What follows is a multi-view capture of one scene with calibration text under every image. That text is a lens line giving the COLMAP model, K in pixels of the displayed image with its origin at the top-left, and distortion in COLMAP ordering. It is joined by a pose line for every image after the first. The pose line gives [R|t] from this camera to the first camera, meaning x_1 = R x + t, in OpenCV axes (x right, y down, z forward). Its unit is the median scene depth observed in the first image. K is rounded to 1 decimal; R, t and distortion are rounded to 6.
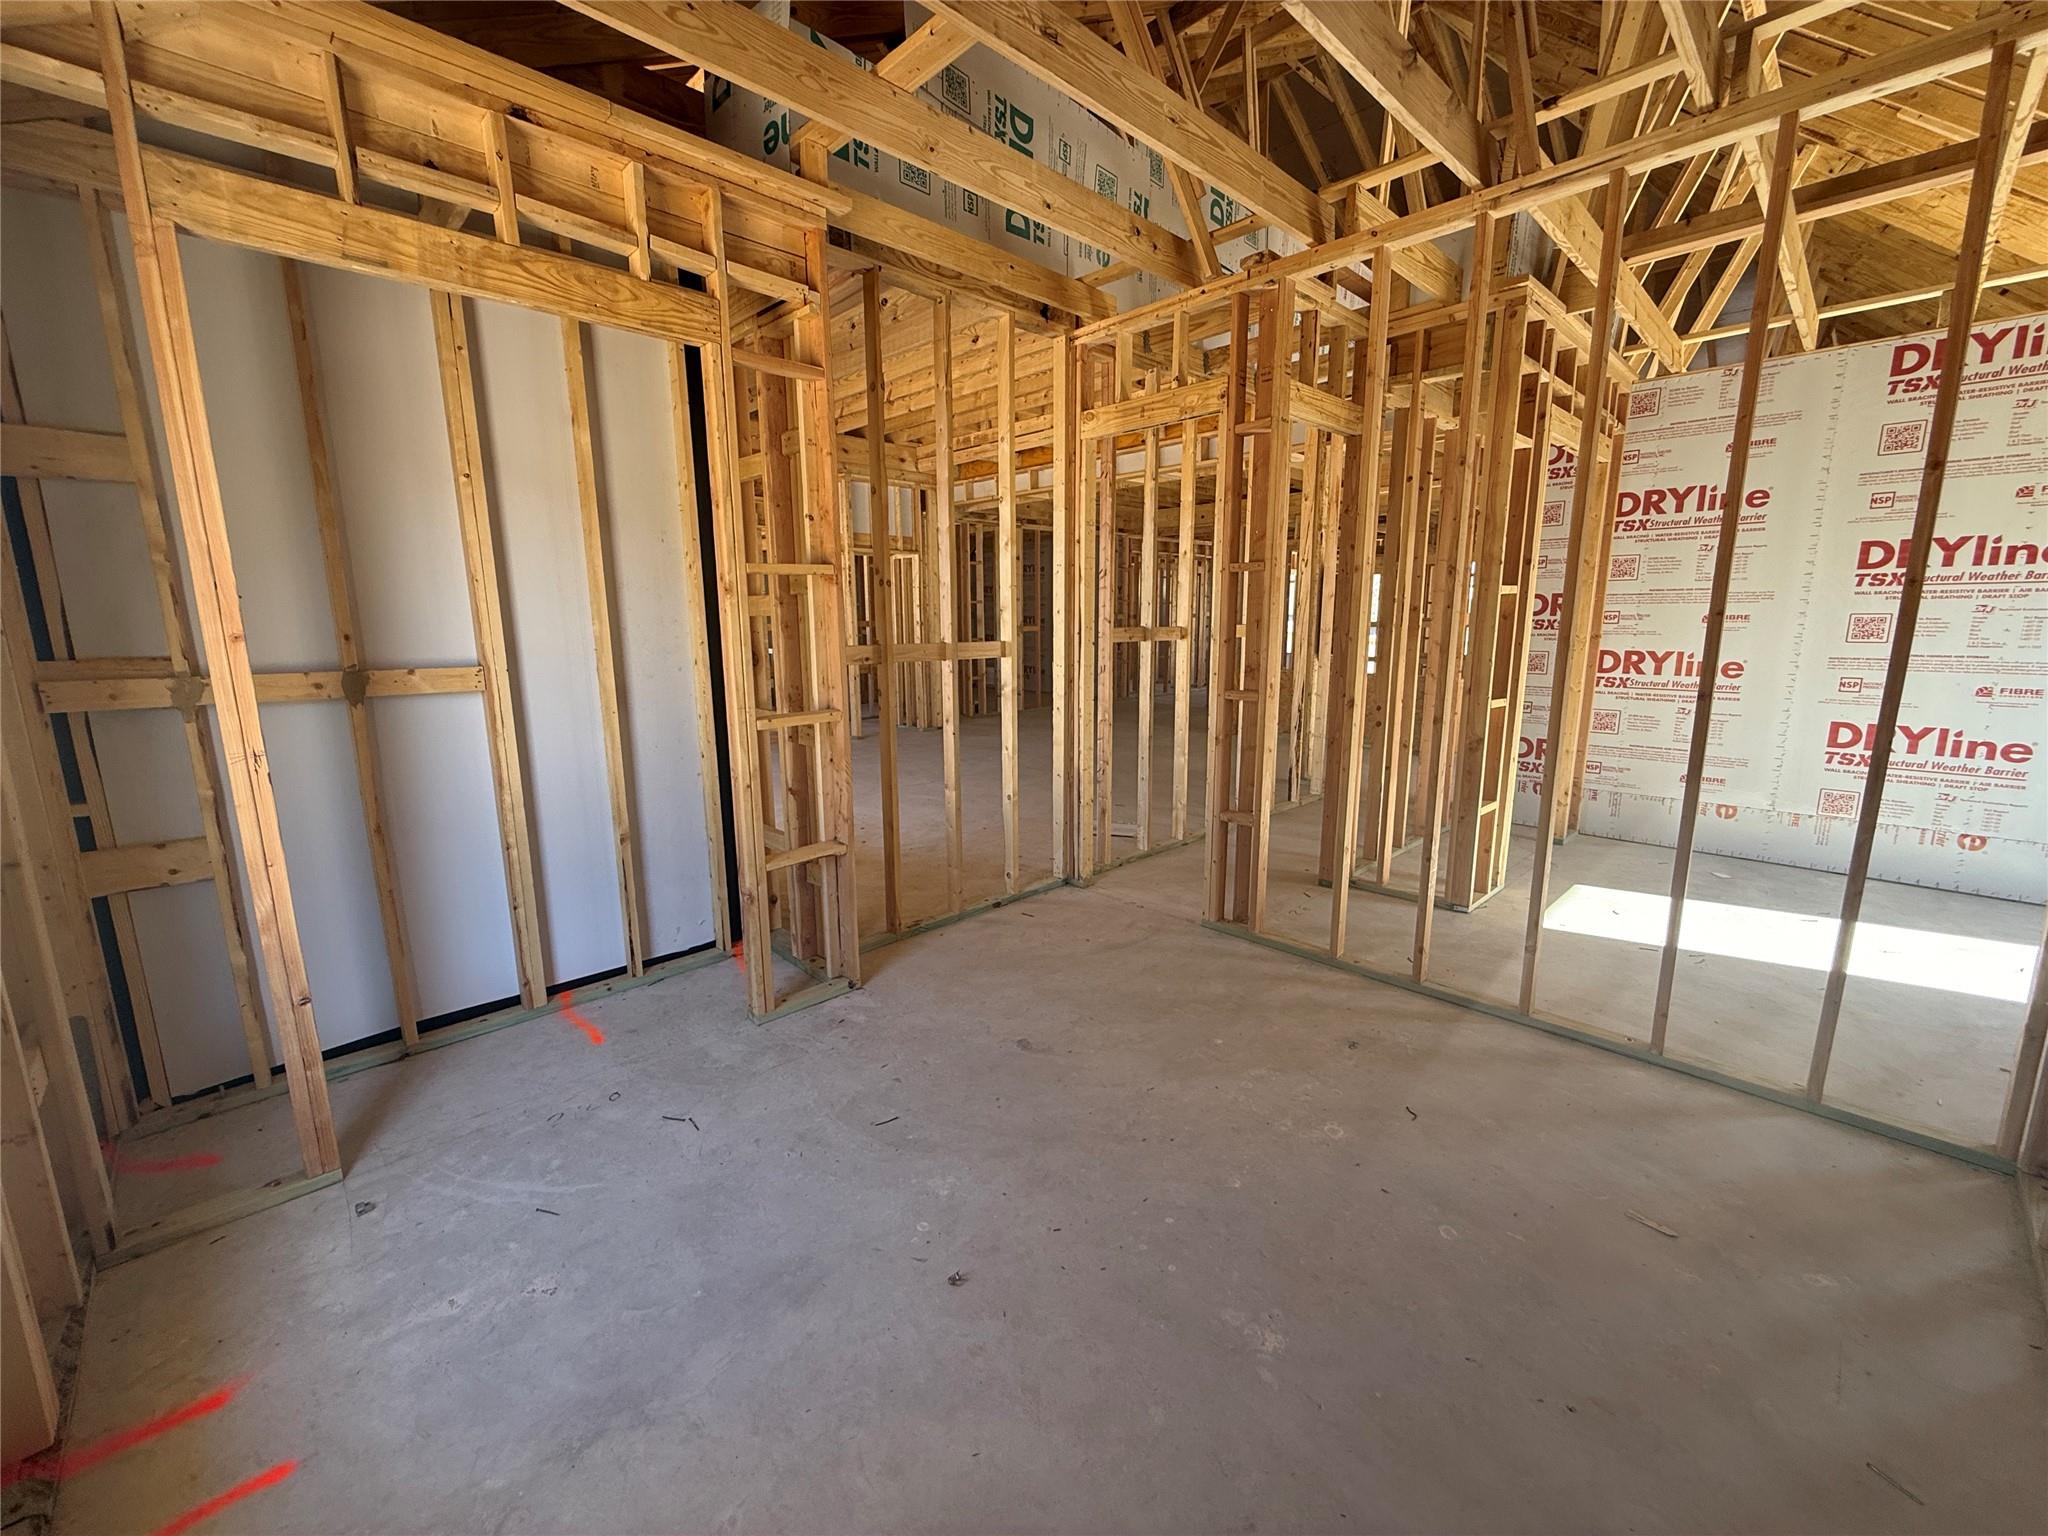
lens RADIAL K [[816.5, 0, 1017.2], [0, 816.5, 764.1], [0, 0, 1]] dist [0.001104, 0.000500]
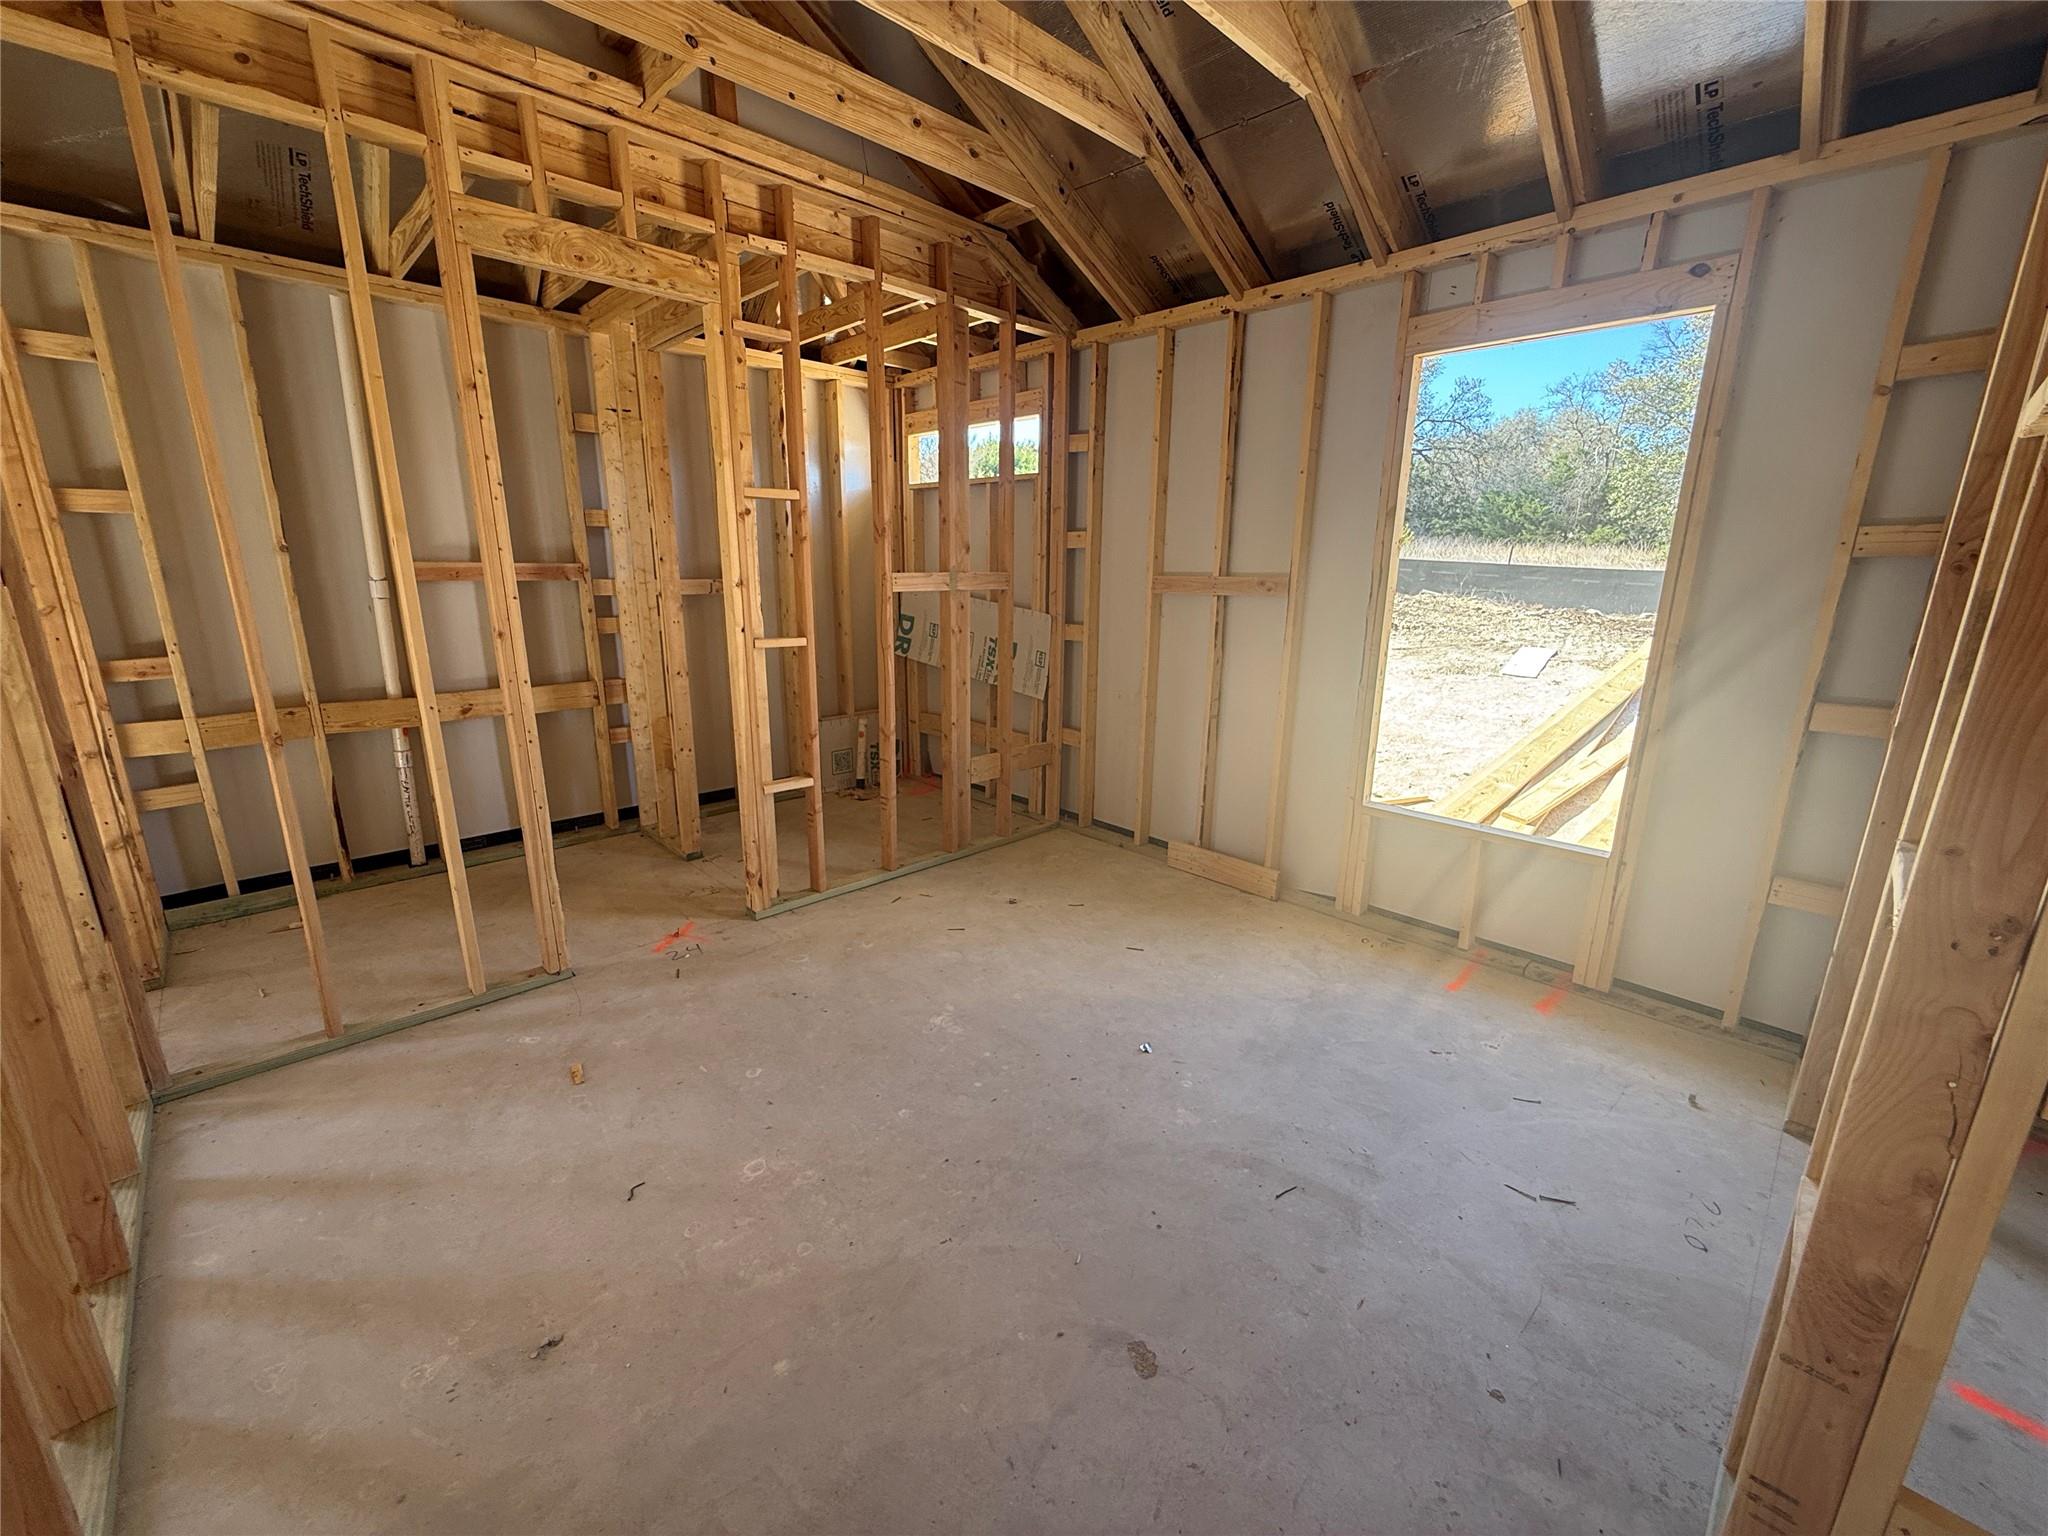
lens RADIAL K [[816.5, 0, 1017.2], [0, 816.5, 764.1], [0, 0, 1]] dist [0.001104, 0.000500]
pose [[-0.999998, -0.000881, -0.002014, 0.117063], [-0.001633, 0.911000, 0.412403, -0.301187], [0.001471, 0.412405, -0.910999, 1.653618]]
